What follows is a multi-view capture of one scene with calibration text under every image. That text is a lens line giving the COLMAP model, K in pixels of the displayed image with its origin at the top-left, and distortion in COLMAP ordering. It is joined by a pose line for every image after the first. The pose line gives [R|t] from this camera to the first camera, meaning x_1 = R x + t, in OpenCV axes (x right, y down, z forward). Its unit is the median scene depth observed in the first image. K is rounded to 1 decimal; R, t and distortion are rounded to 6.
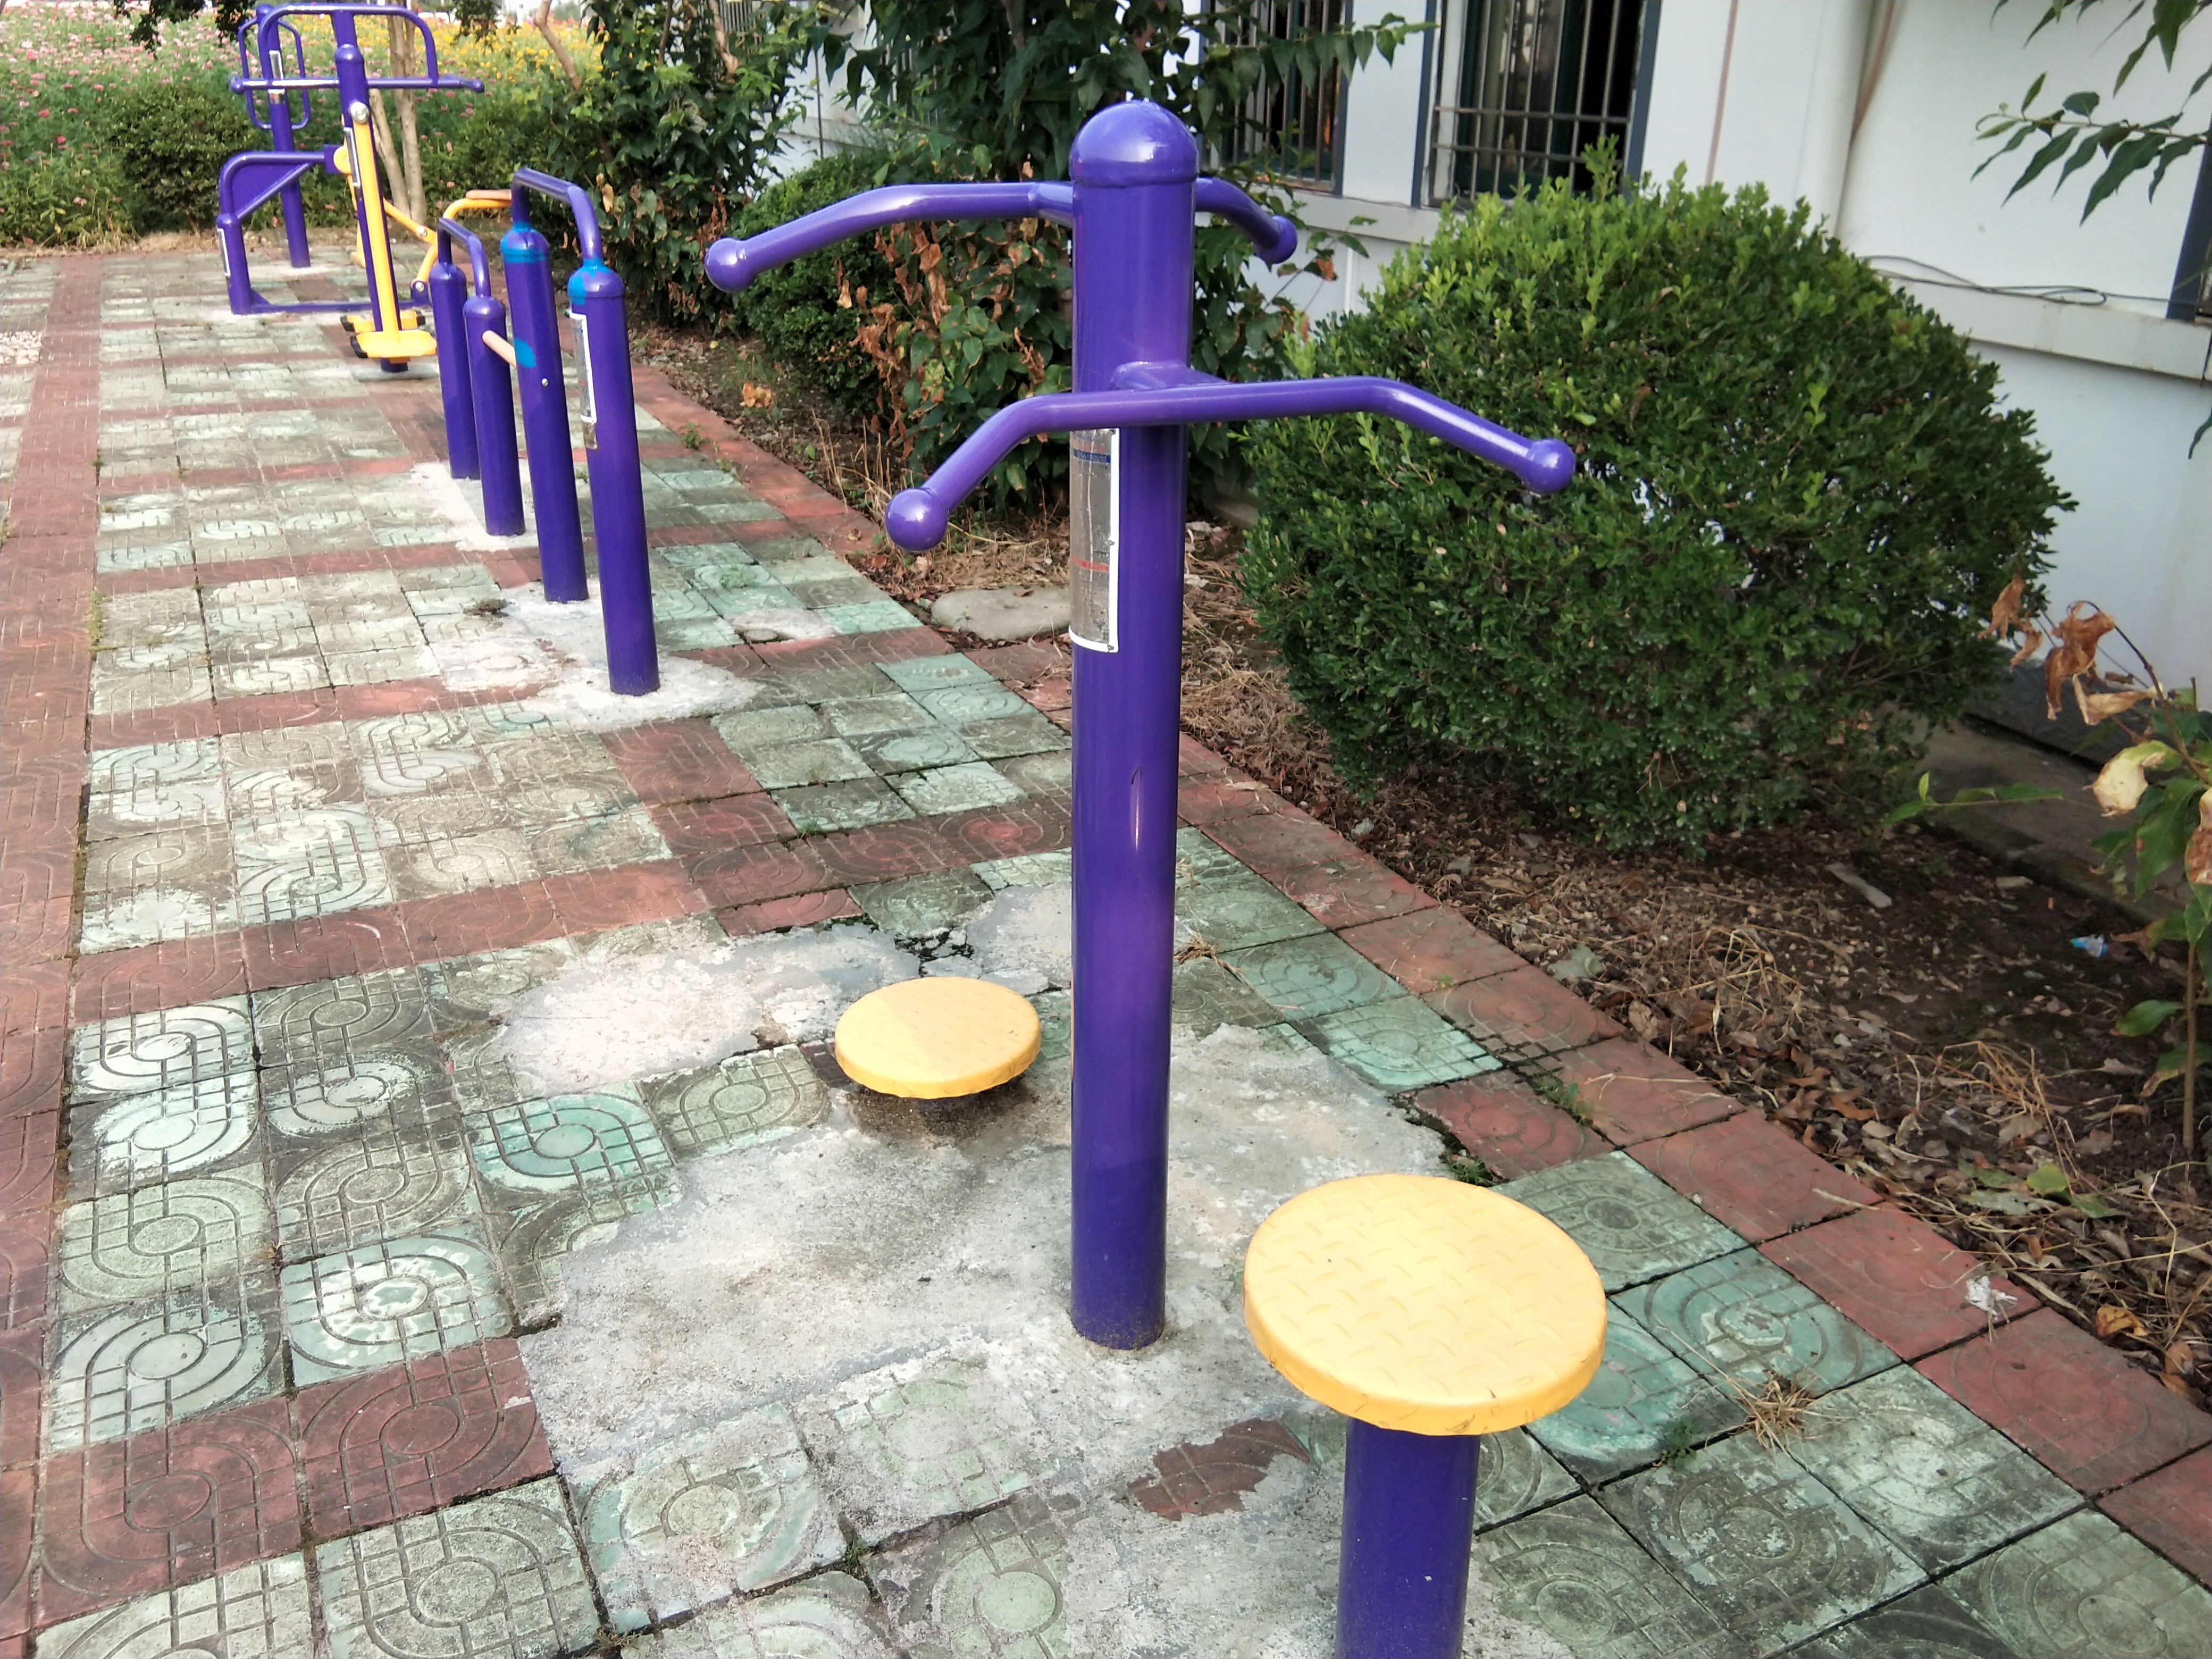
lens RADIAL K [[1784.3, 0, 1106.0], [0, 1784.3, 829.5], [0, 0, 1]] dist [0.110288, -0.166028]
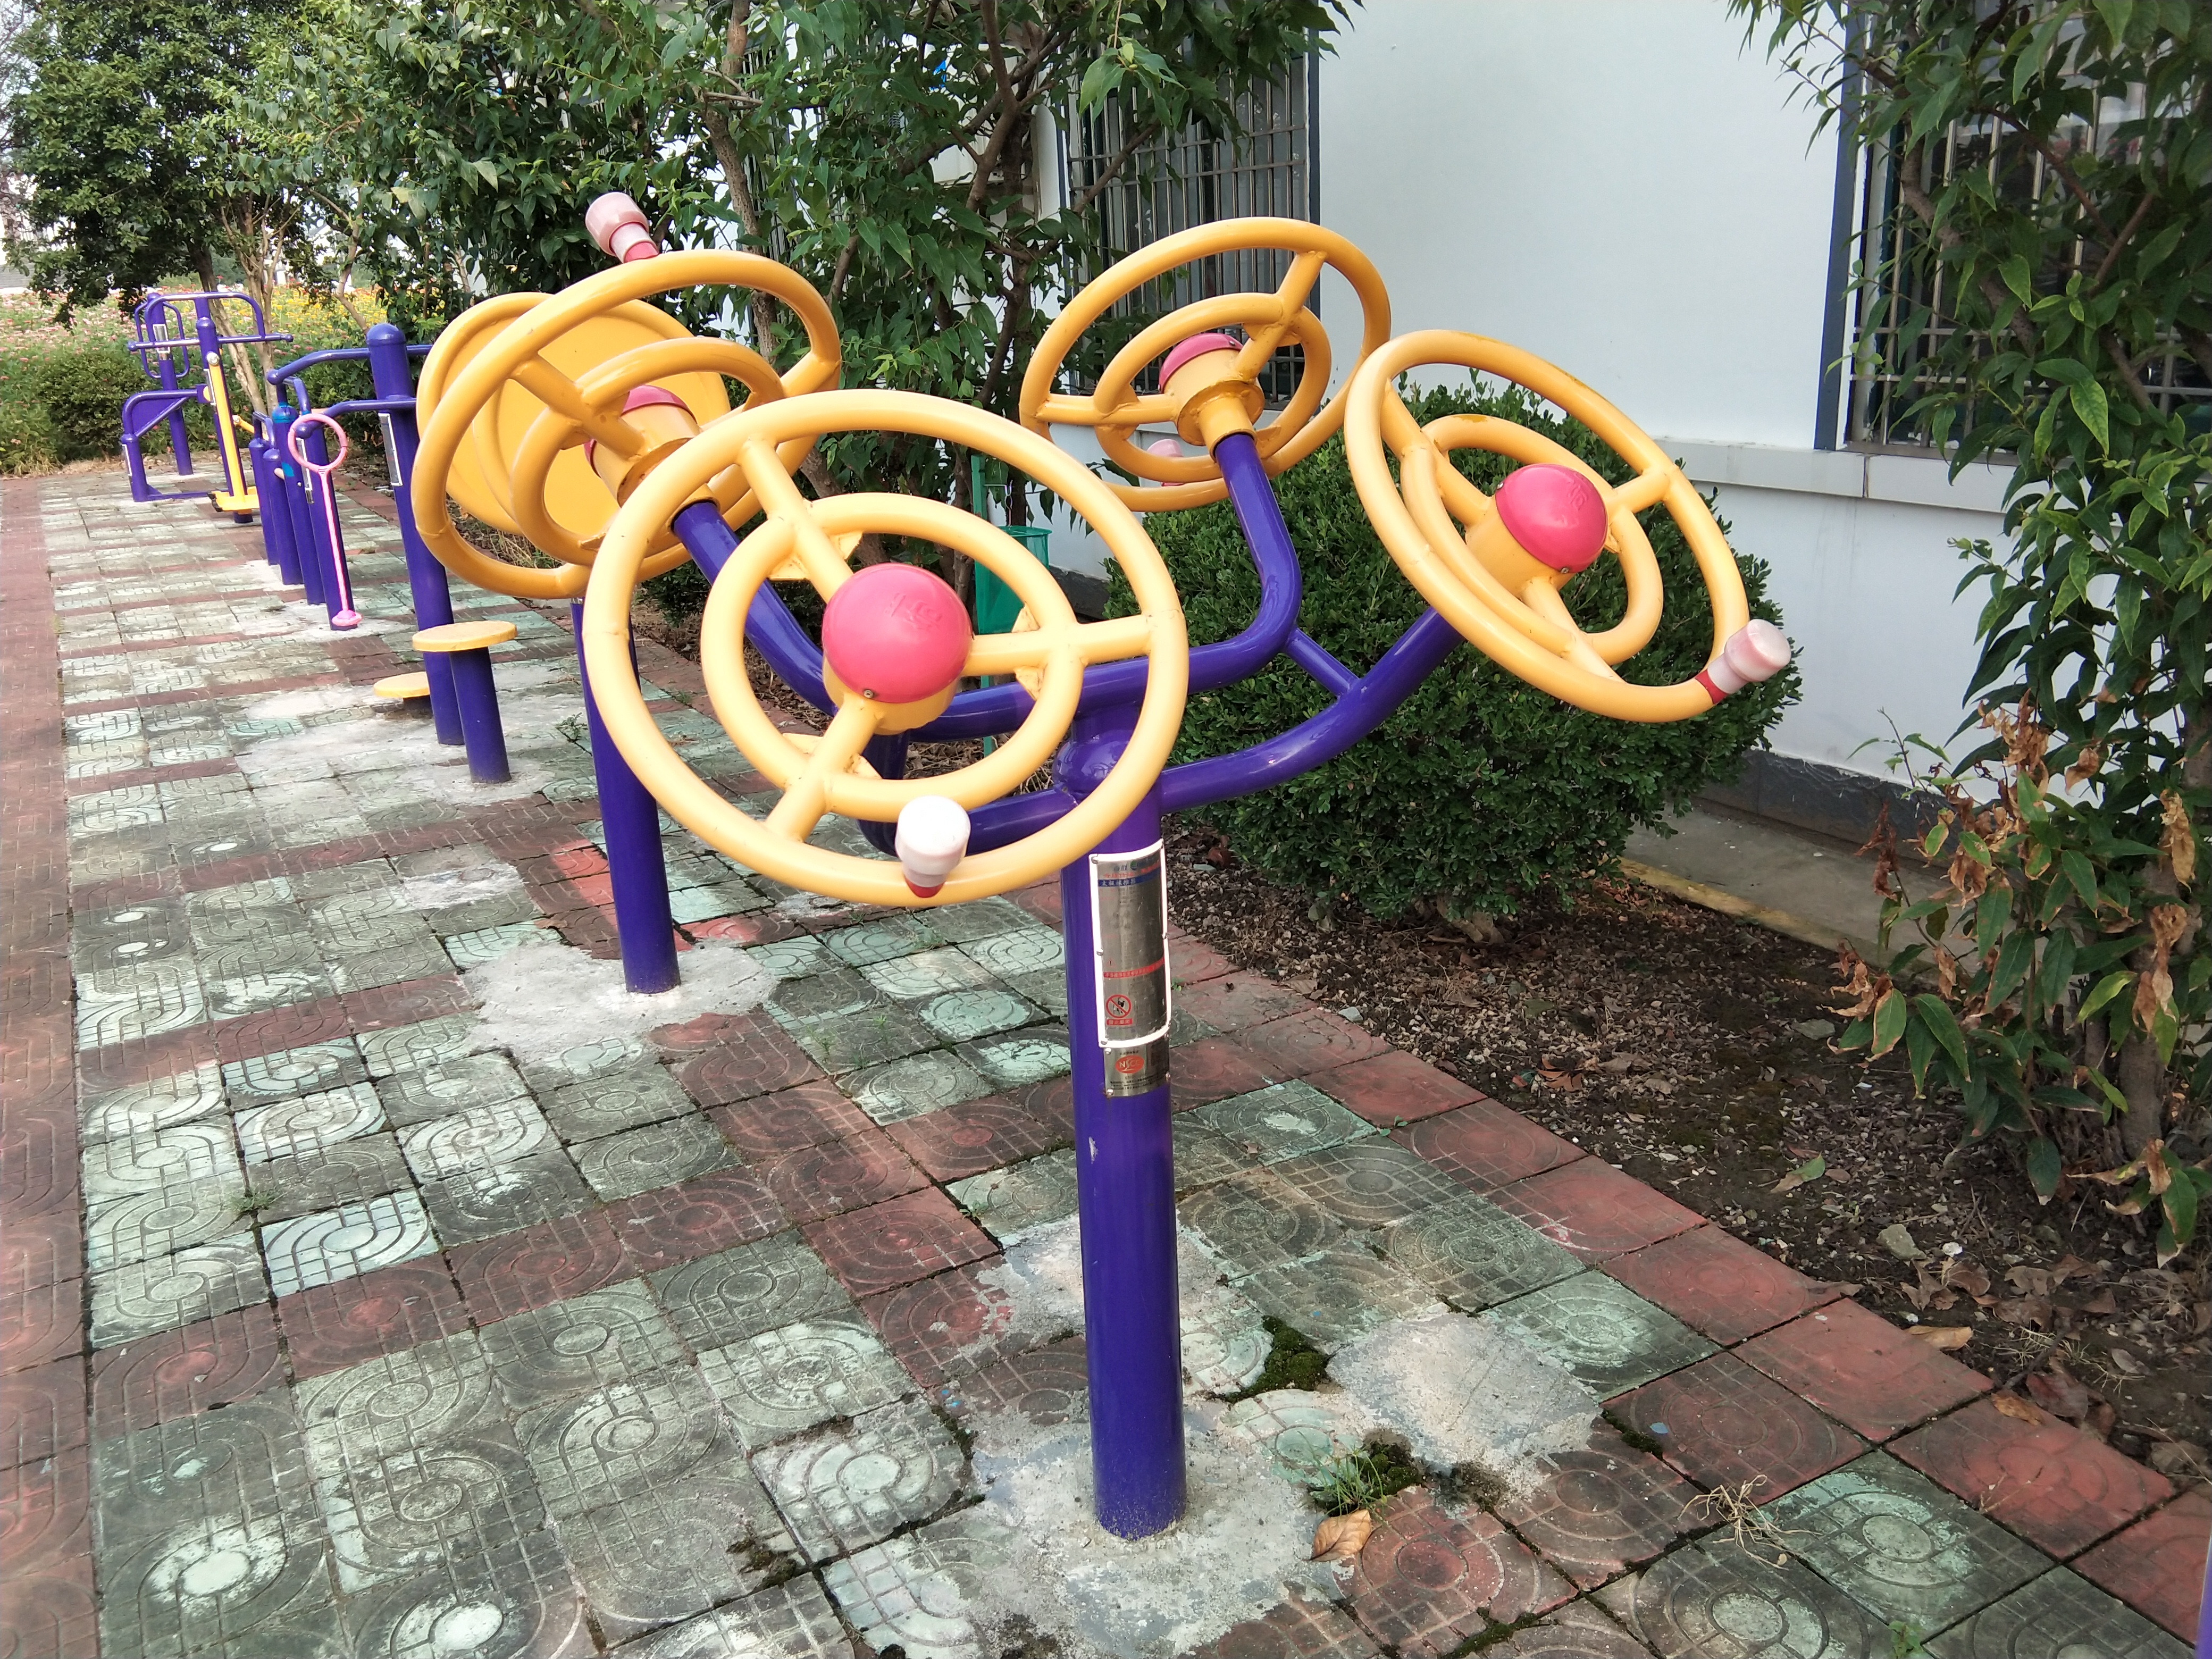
lens RADIAL K [[1784.3, 0, 1106.0], [0, 1784.3, 829.5], [0, 0, 1]] dist [0.110288, -0.166028]
pose [[0.996797, -0.068673, 0.040975, 0.407999], [0.072700, 0.991640, -0.106610, 0.357650], [-0.033311, 0.109248, 0.993456, -0.830669]]
